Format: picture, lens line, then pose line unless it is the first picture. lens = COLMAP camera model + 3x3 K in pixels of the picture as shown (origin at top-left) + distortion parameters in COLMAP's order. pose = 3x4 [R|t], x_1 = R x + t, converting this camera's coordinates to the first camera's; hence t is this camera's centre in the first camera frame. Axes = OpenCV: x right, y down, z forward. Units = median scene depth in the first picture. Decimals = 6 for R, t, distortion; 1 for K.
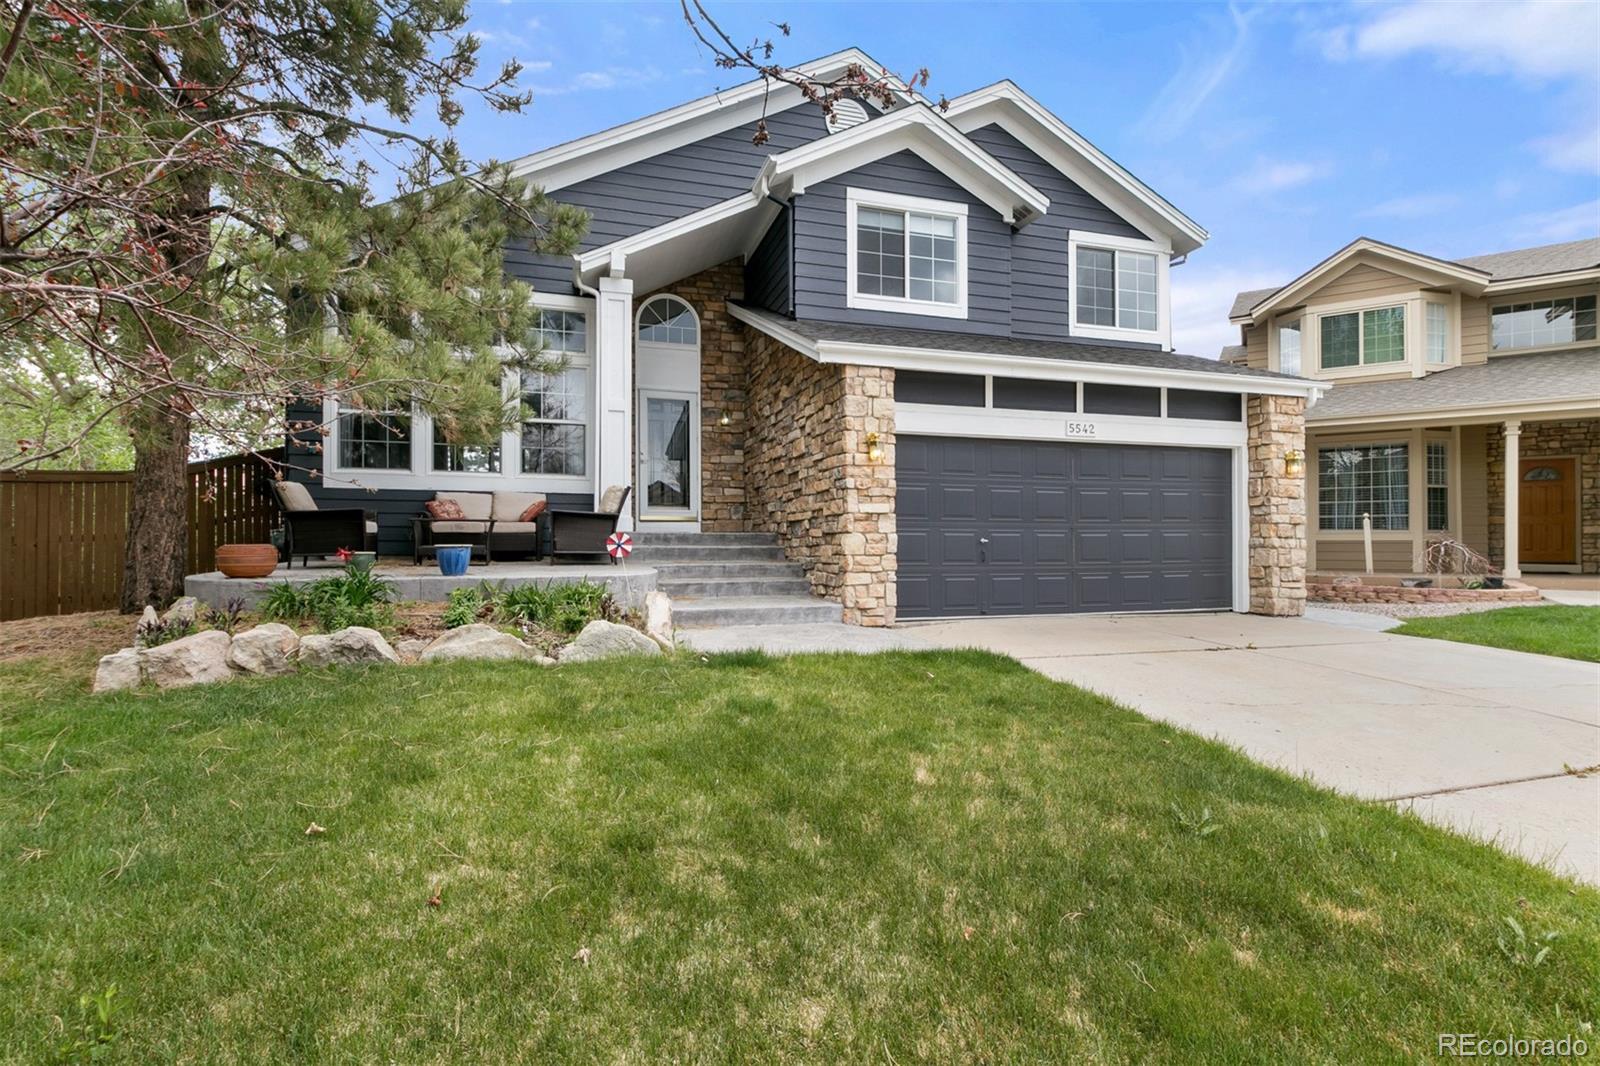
lens RADIAL K [[749.8, 0, 790.3], [0, 749.8, 559.6], [0, 0, 1]] dist [-0.002335, 0.002082]
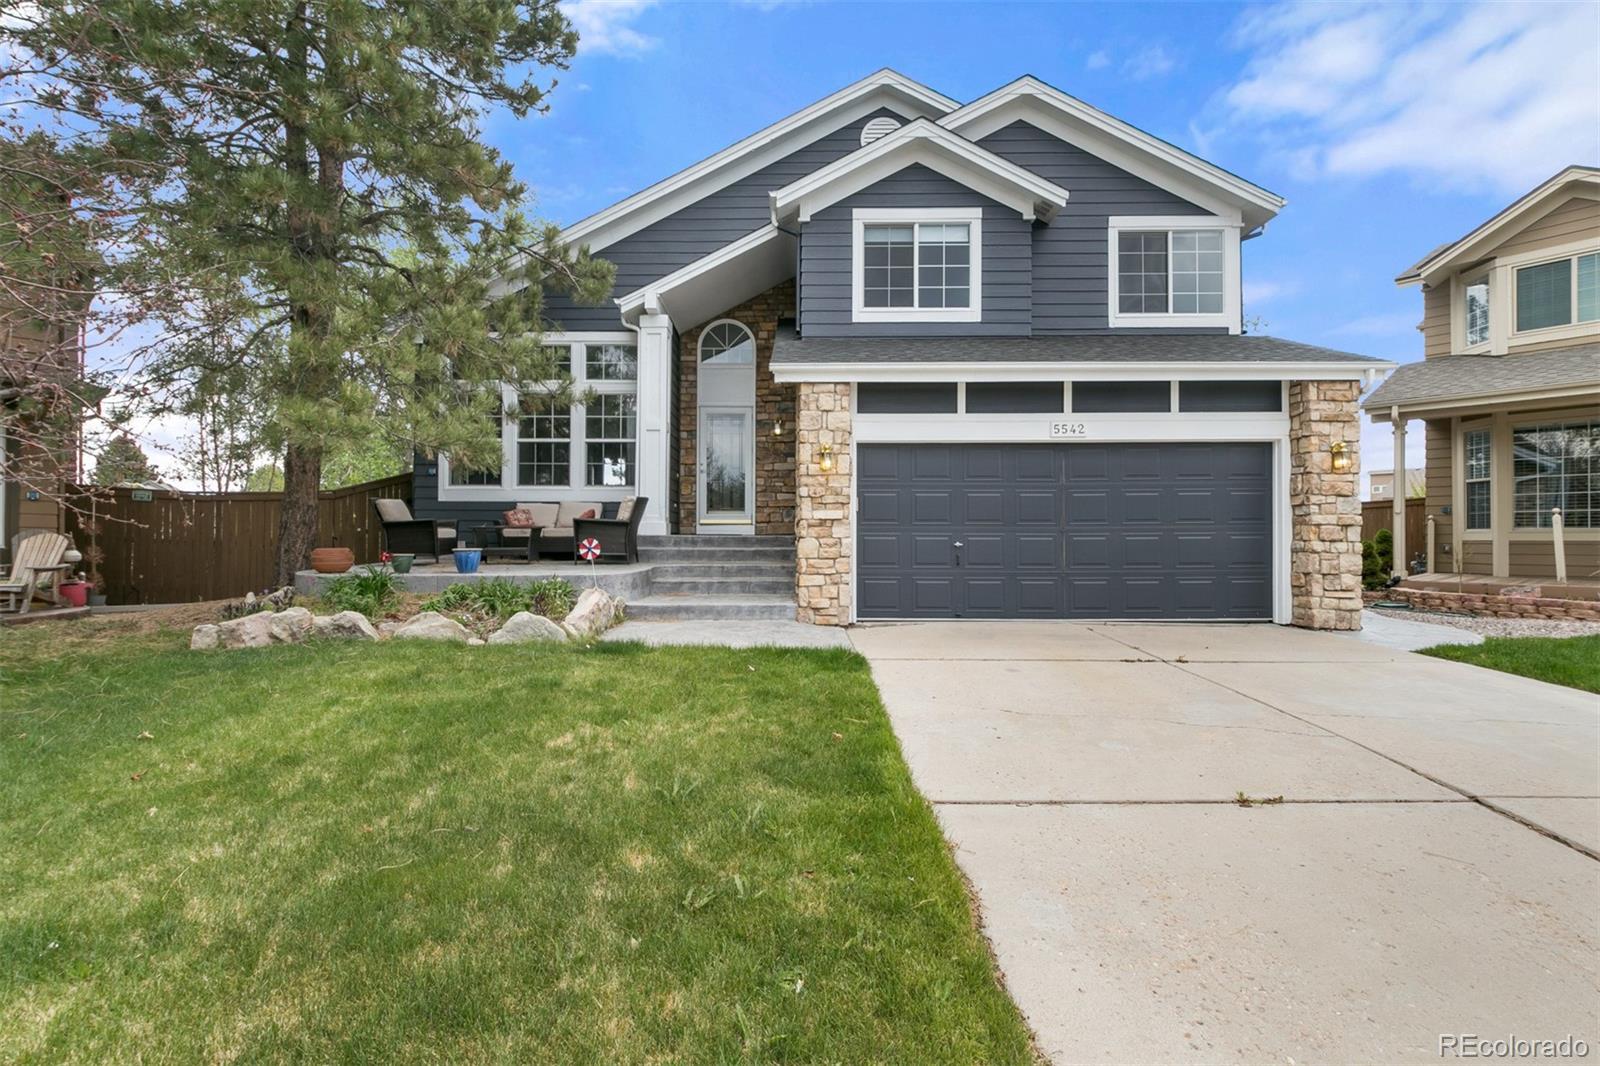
lens RADIAL K [[749.8, 0, 787.3], [0, 749.8, 550.1], [0, 0, 1]] dist [-0.002335, 0.002082]
pose [[0.954797, 0.004195, -0.297230, 0.309458], [-0.005971, 0.999969, -0.005068, -0.010099], [0.297199, 0.006614, 0.954793, -0.033614]]
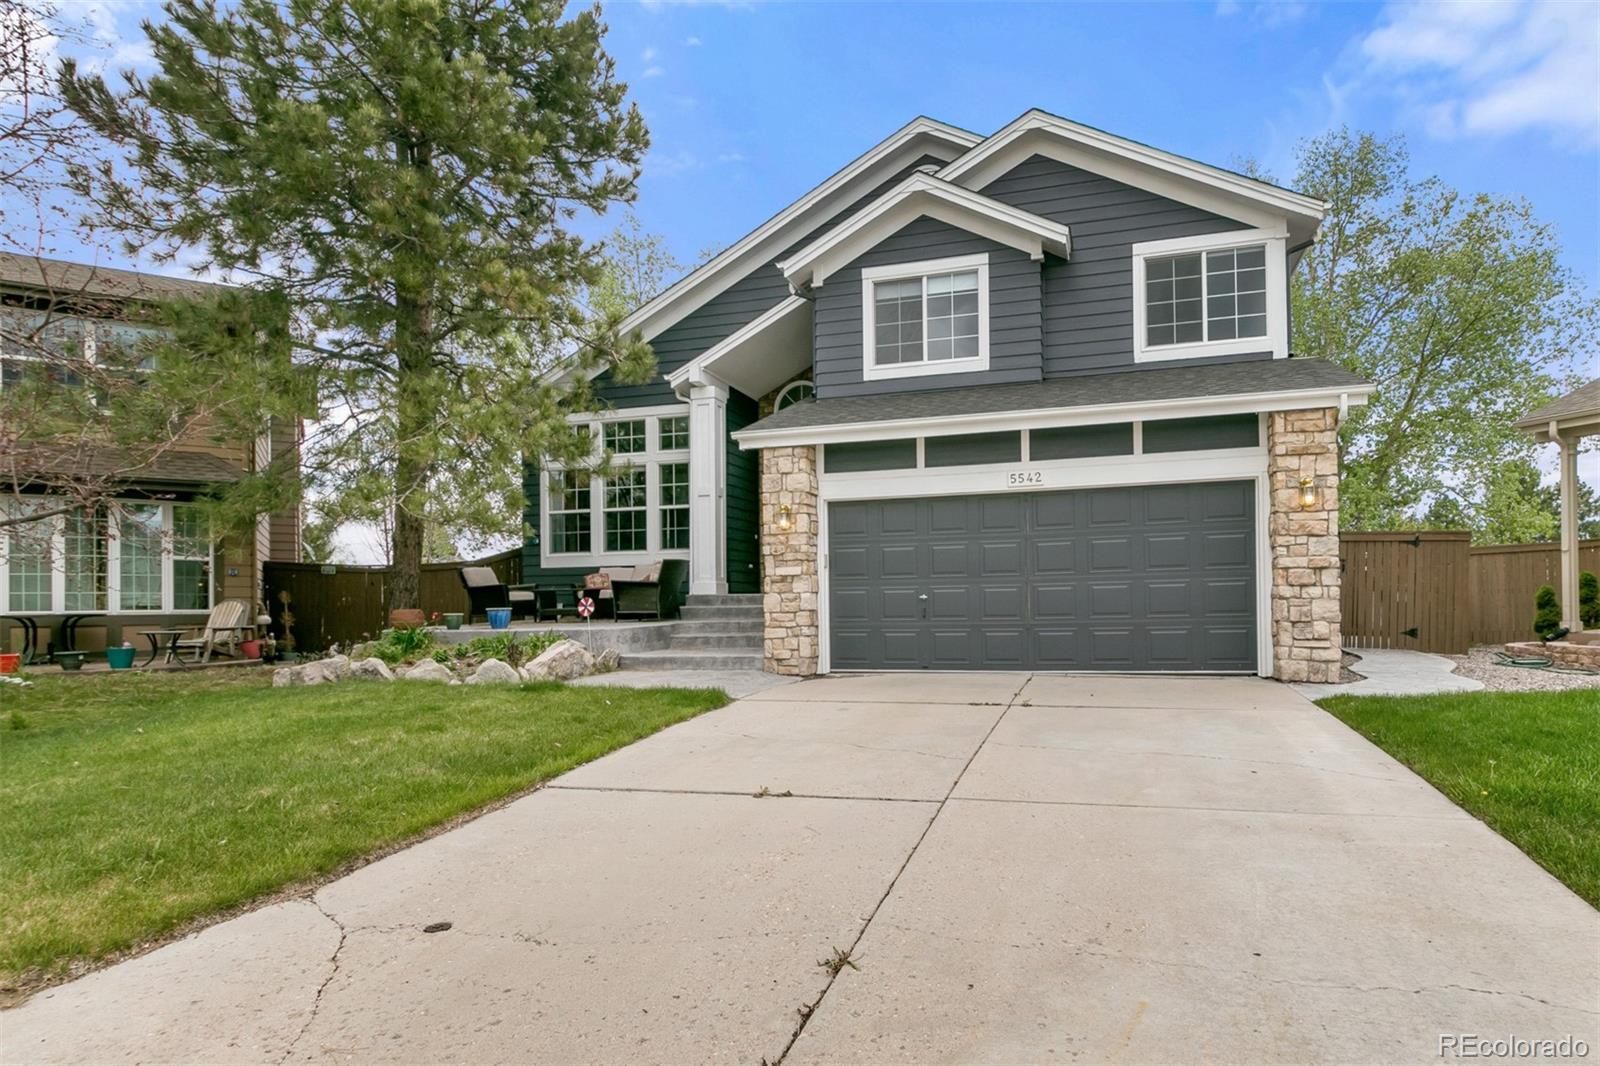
lens RADIAL K [[839.9, 0, 885.1], [0, 839.9, 621.8], [0, 0, 1]] dist [0.000387, -0.000650]
pose [[0.851076, -0.003733, -0.525030, 0.747166], [0.005941, 0.999979, 0.002521, 0.004899], [0.525009, -0.005265, 0.851080, -0.007698]]
